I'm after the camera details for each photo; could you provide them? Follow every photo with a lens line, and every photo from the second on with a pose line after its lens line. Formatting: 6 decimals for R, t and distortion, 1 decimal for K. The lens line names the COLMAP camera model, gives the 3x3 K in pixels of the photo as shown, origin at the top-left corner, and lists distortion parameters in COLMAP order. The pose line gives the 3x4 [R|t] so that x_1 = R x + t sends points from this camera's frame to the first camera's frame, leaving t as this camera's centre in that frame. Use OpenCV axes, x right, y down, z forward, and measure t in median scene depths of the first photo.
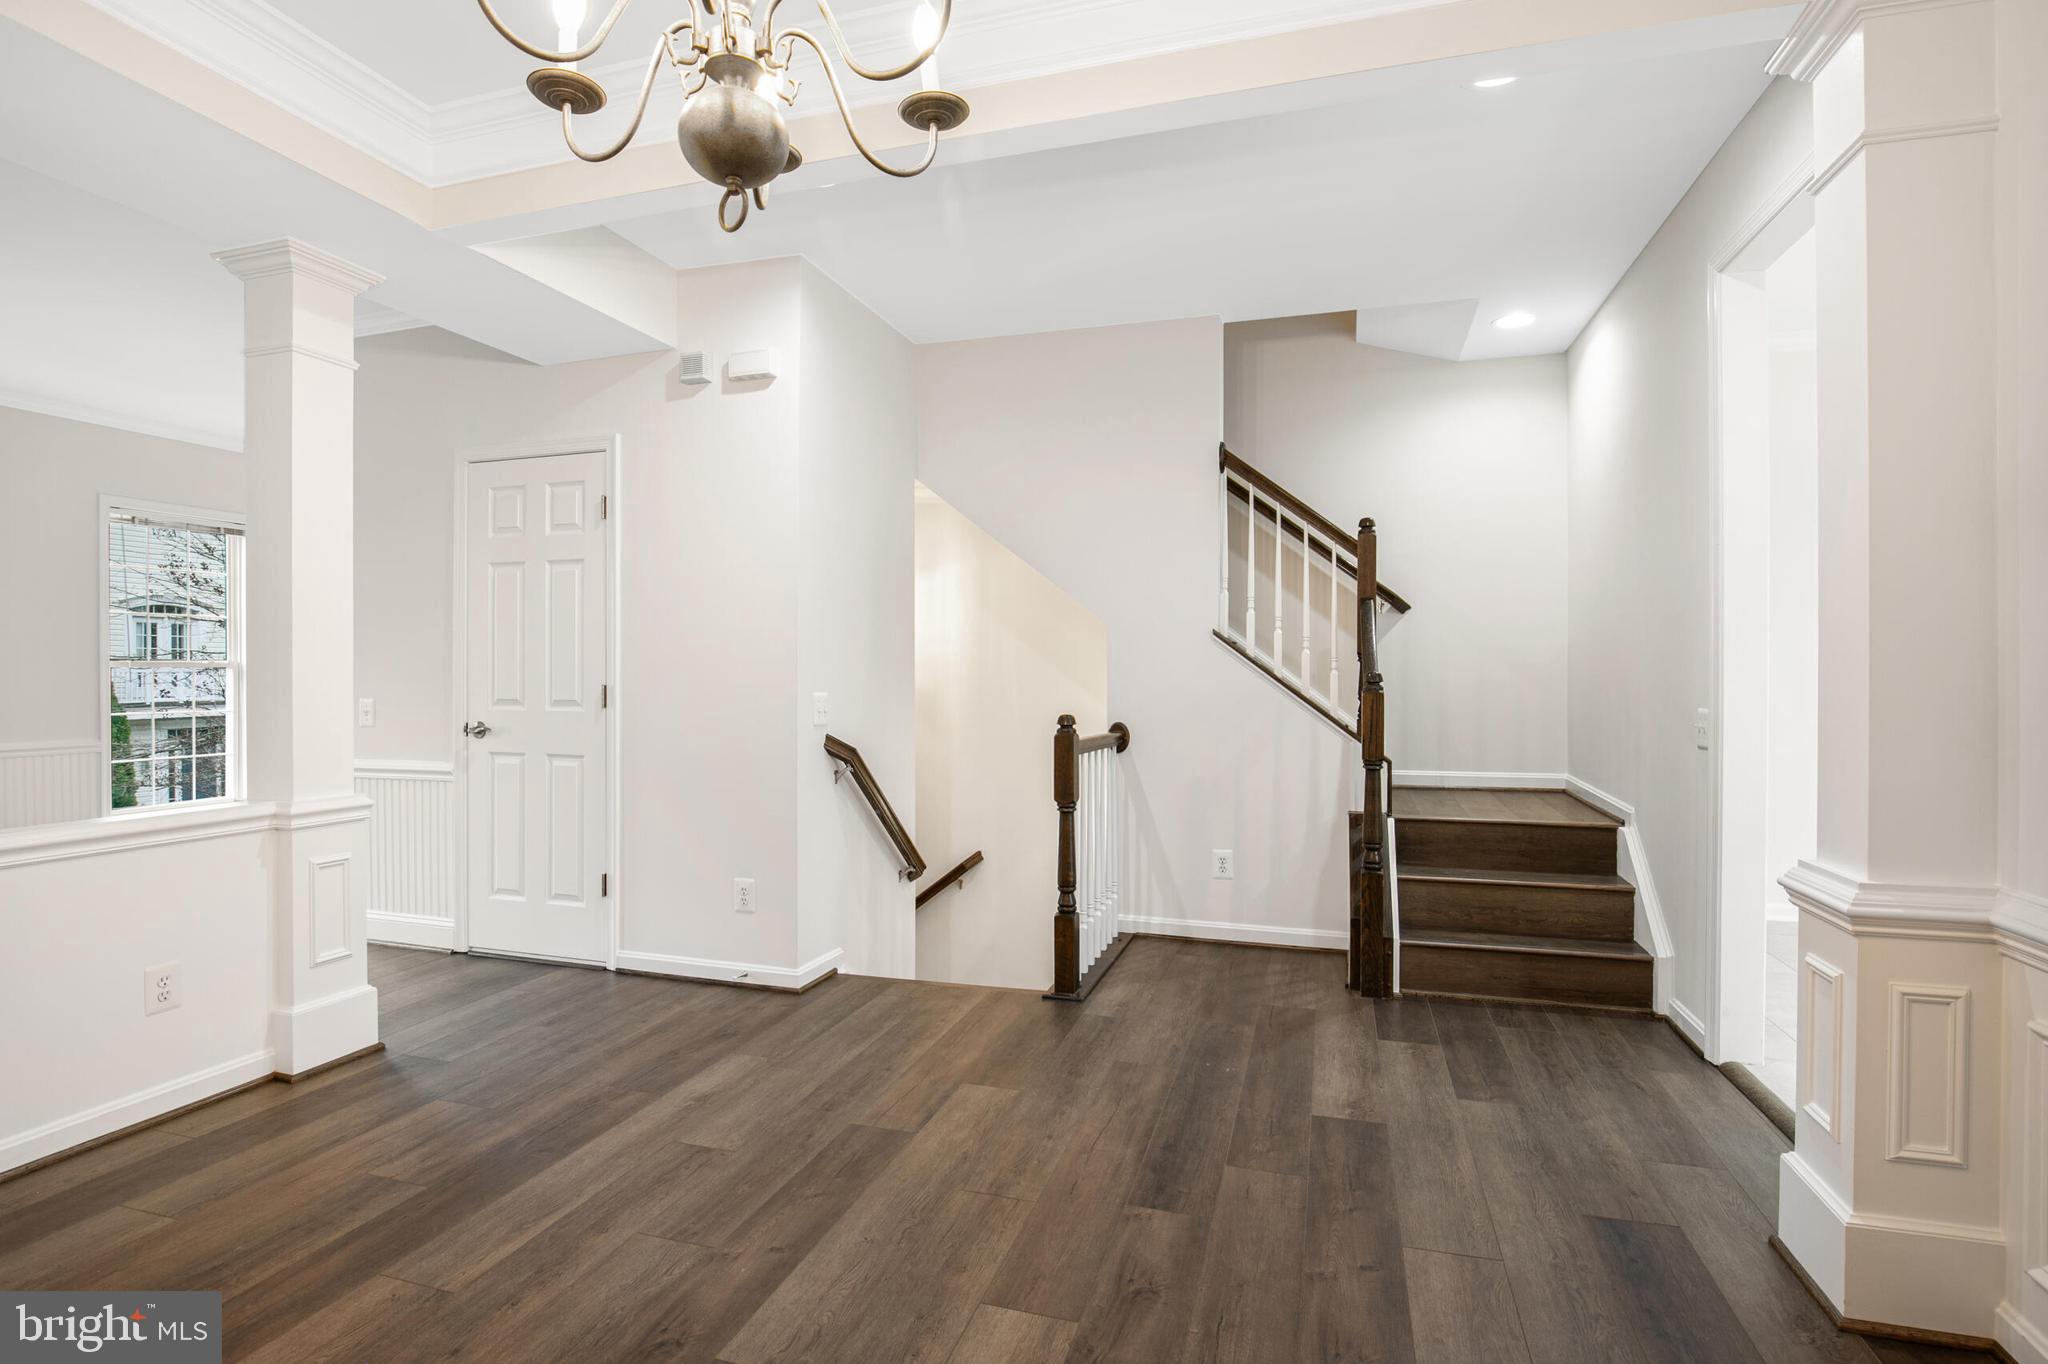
lens RADIAL K [[1016.7, 0, 1013.7], [0, 1016.7, 682.8], [0, 0, 1]] dist [-0.001375, -0.000981]
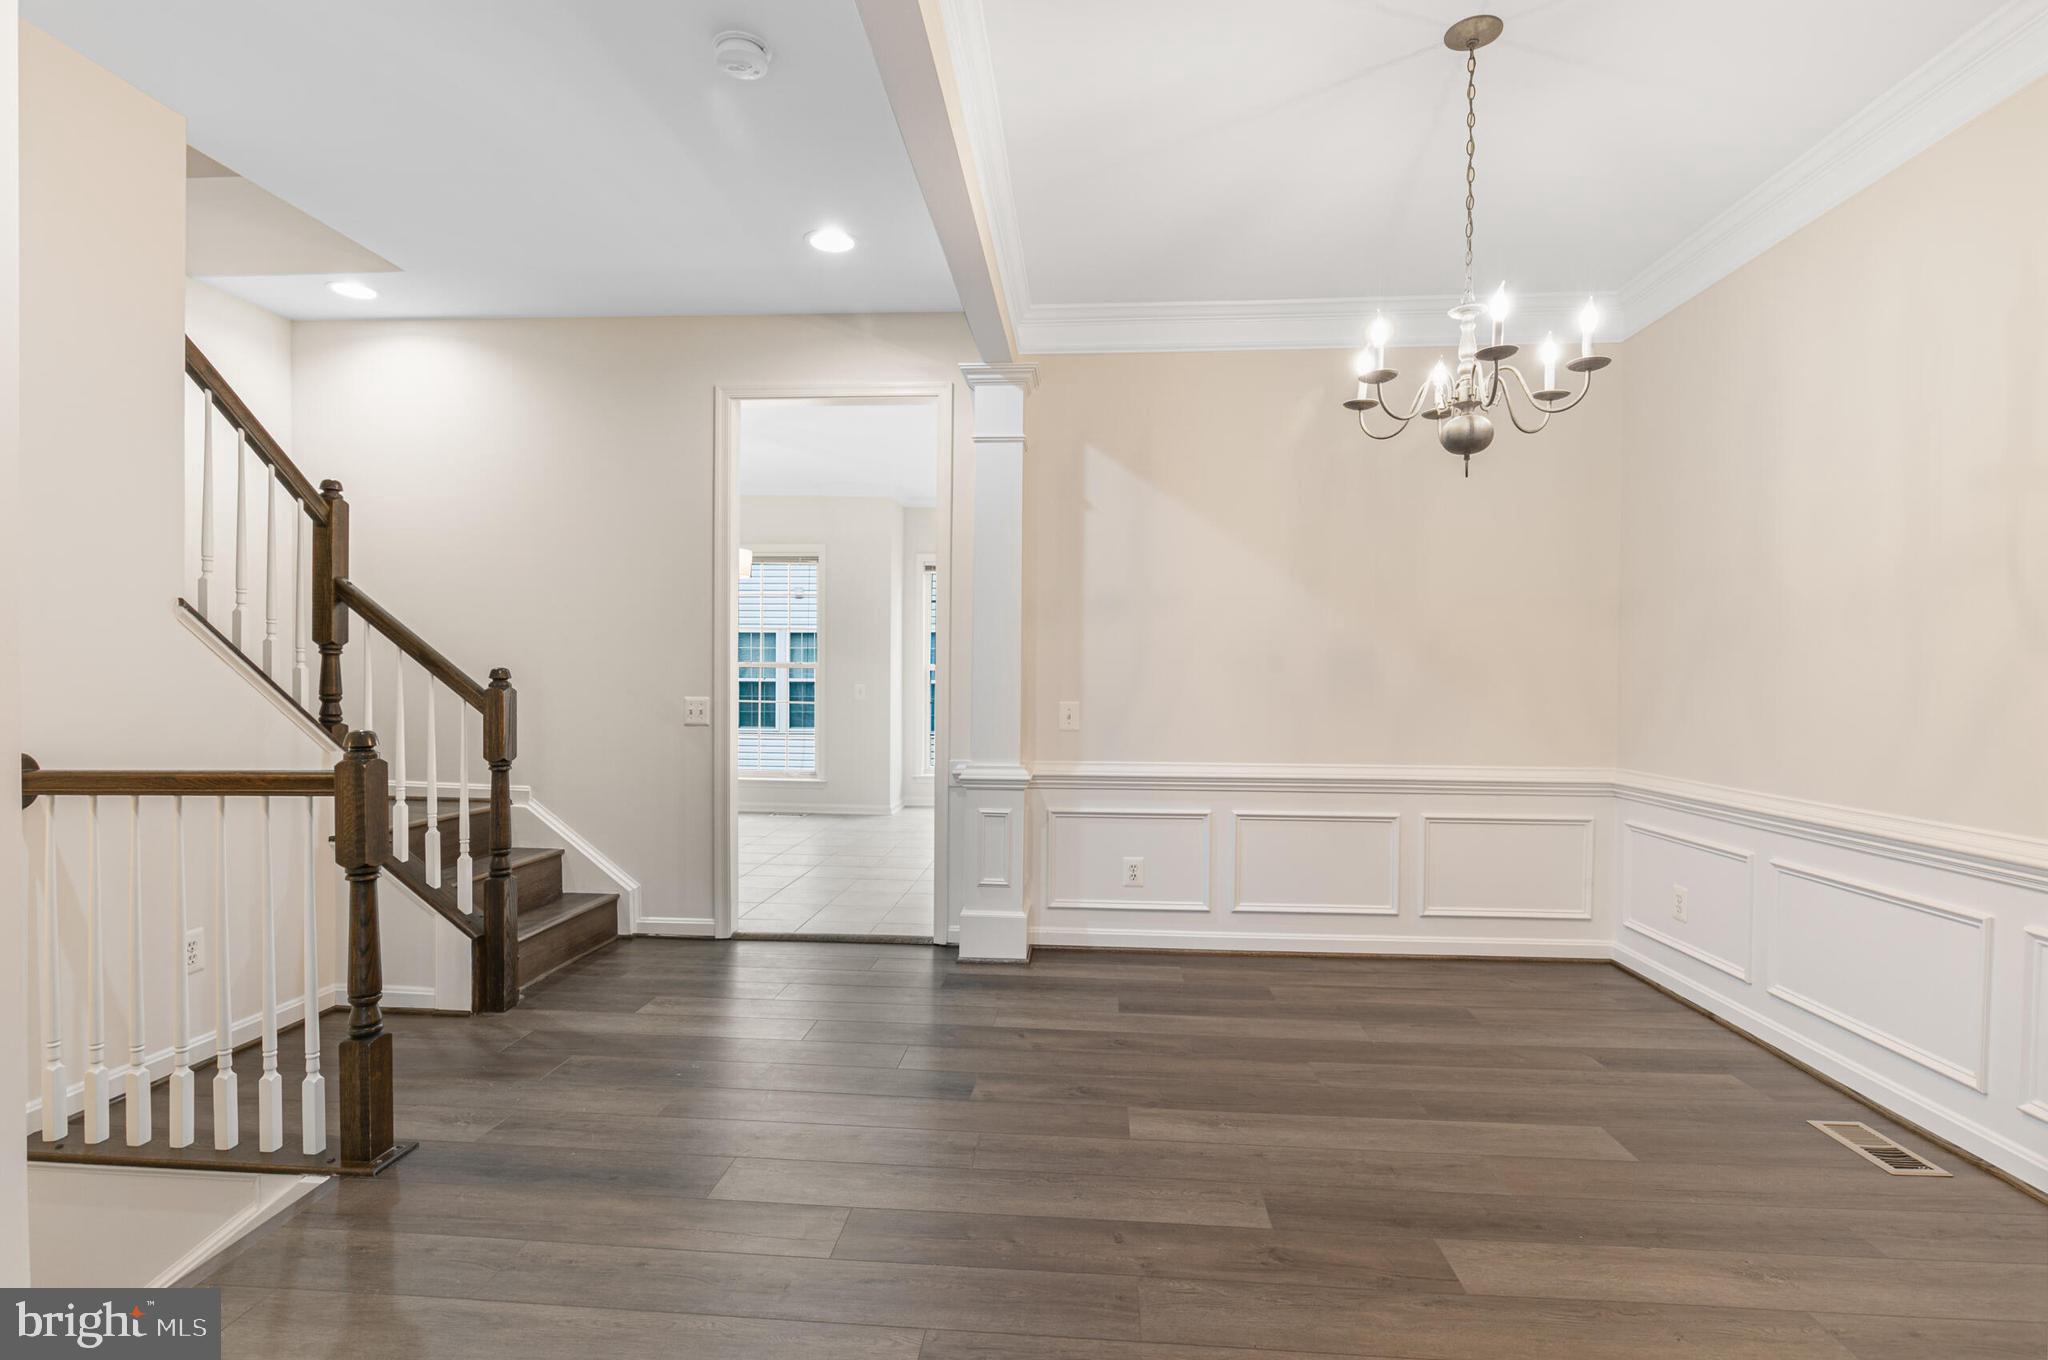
lens RADIAL K [[964.5, 0, 1022.4], [0, 964.5, 688.9], [0, 0, 1]] dist [0.005202, 0.000262]
pose [[-0.220383, -0.005410, 0.975398, -1.109183], [-0.001837, 0.999985, 0.005131, 0.002948], [-0.975412, -0.000661, -0.220390, 1.259801]]
